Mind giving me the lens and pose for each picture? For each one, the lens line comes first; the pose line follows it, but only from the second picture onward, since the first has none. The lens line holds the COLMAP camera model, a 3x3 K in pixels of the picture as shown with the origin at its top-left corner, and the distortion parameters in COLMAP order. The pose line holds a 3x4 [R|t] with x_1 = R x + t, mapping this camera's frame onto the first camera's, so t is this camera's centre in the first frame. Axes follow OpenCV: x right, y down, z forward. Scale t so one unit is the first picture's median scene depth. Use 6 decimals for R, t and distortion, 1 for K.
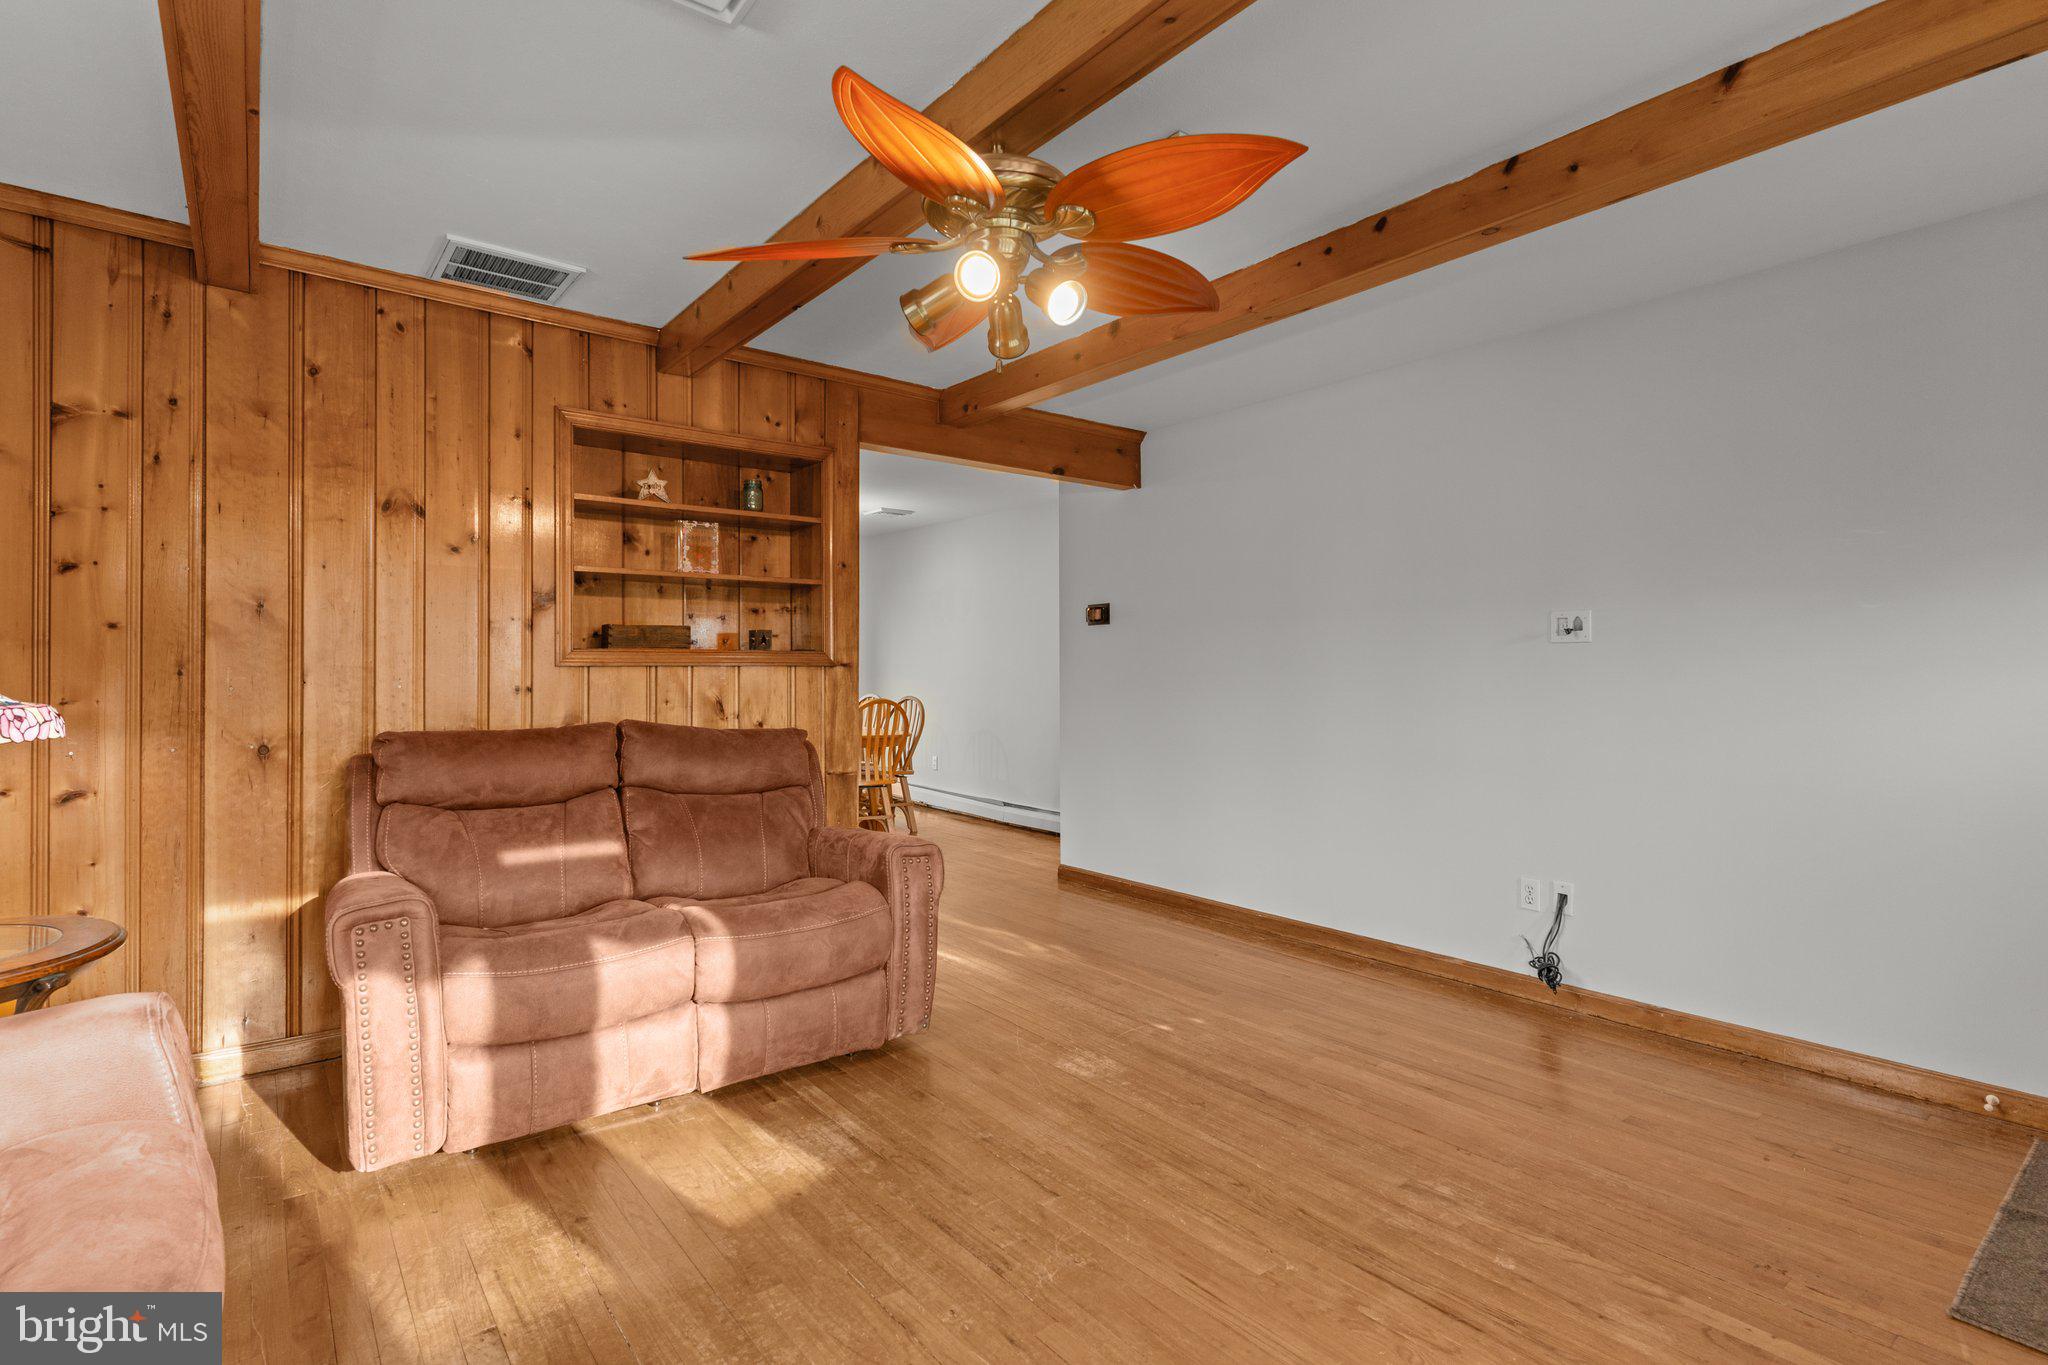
lens RADIAL K [[975.5, 0, 1023.2], [0, 975.5, 662.3], [0, 0, 1]] dist [-0.000558, 0.000700]
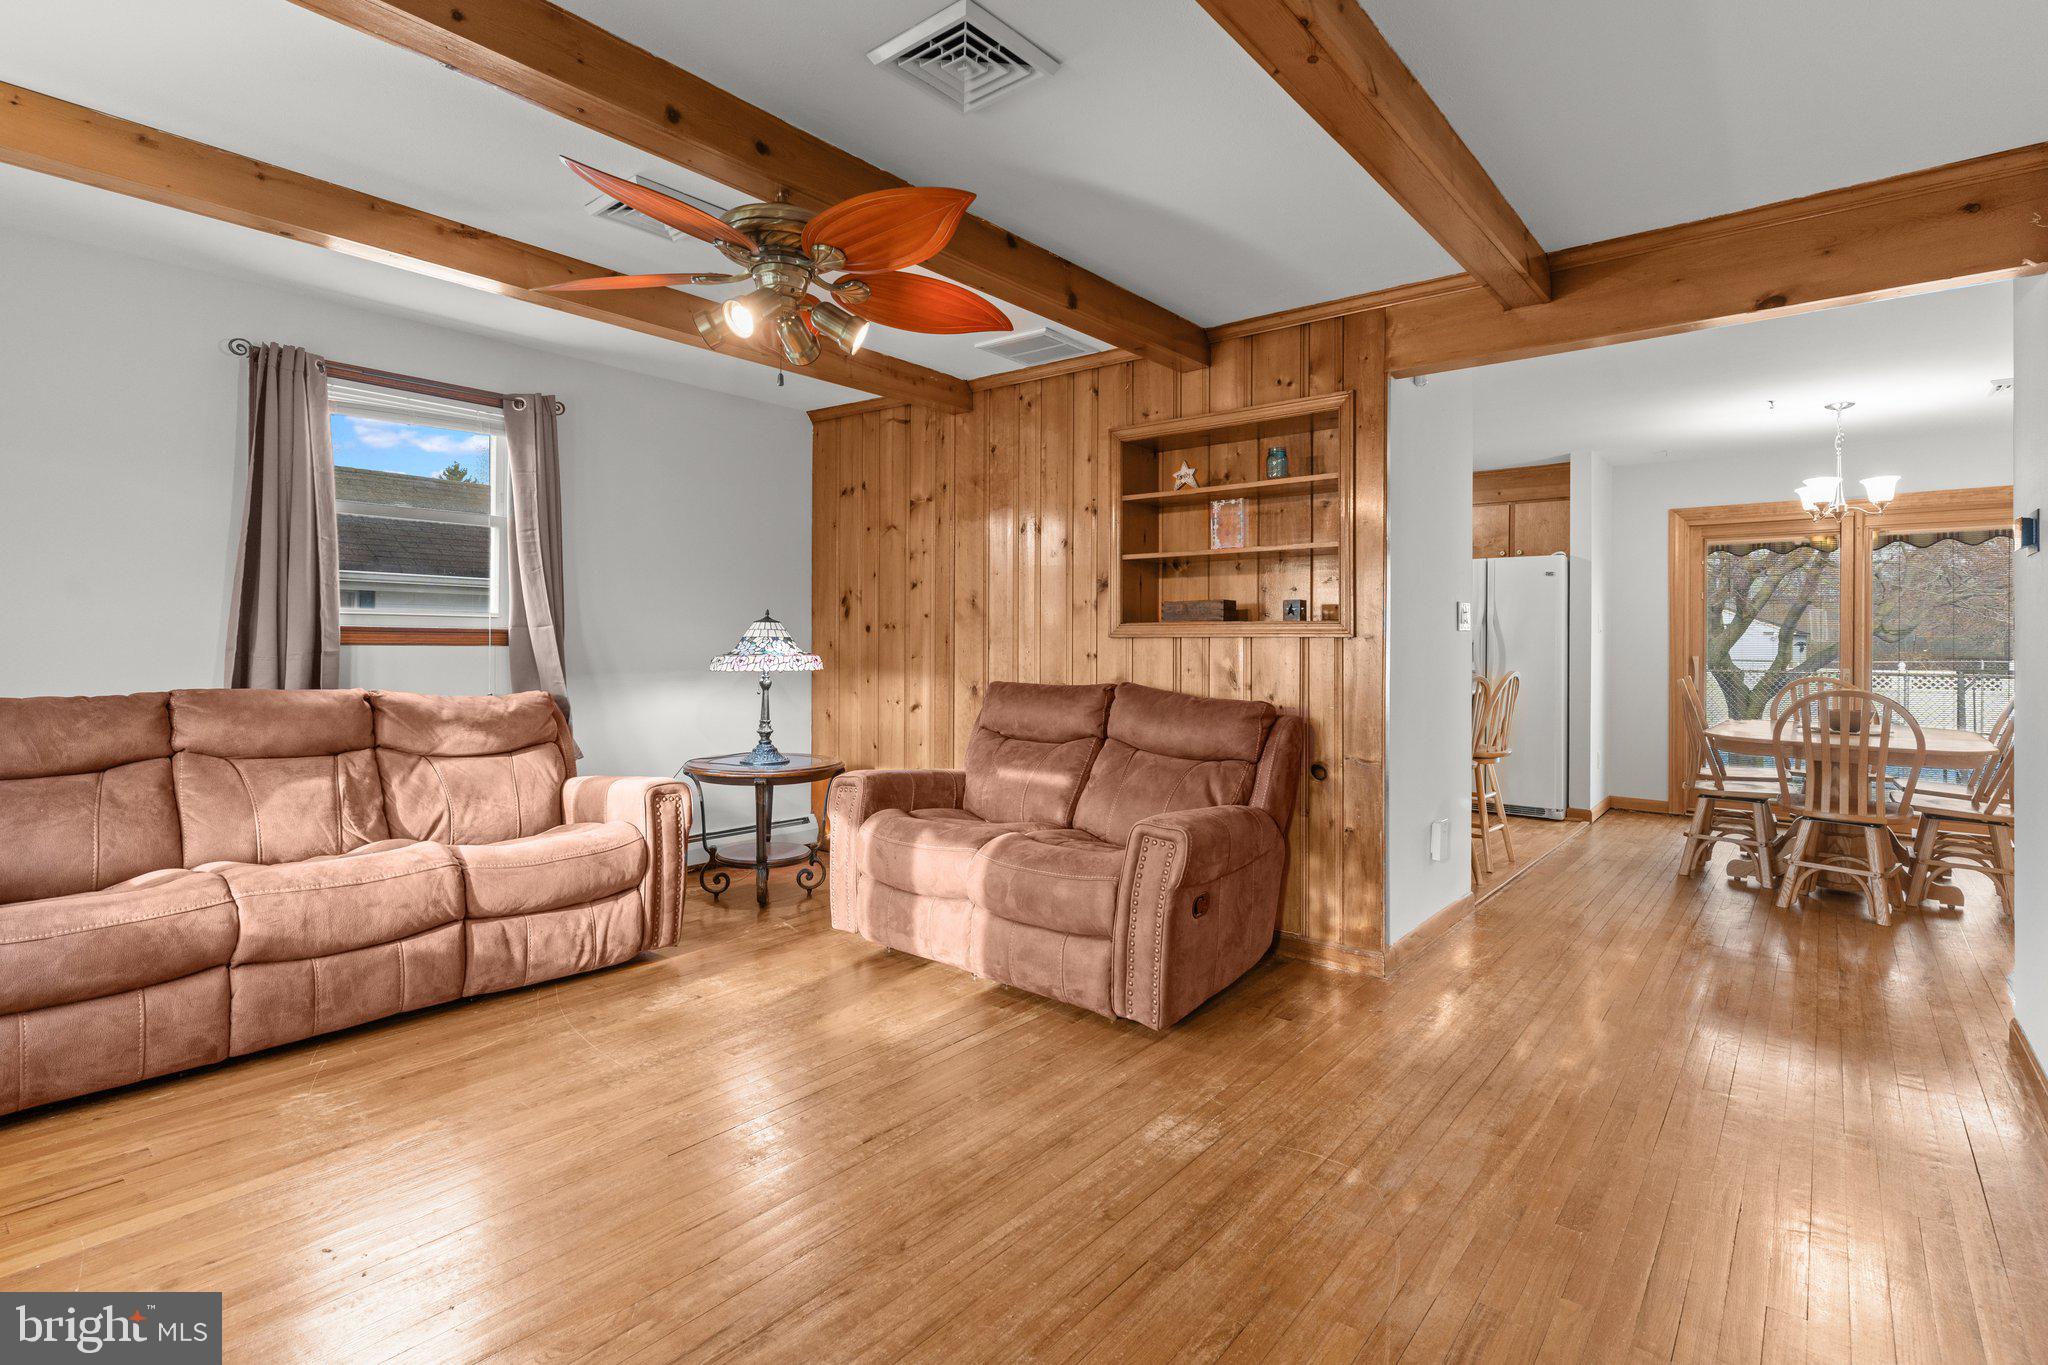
lens RADIAL K [[975.5, 0, 1014.9], [0, 975.5, 641.5], [0, 0, 1]] dist [-0.000558, 0.000700]
pose [[0.221035, 0.003922, -0.975258, 0.722102], [0.004194, 0.999979, 0.004972, 0.001994], [0.975257, -0.005189, 0.221014, 0.612677]]
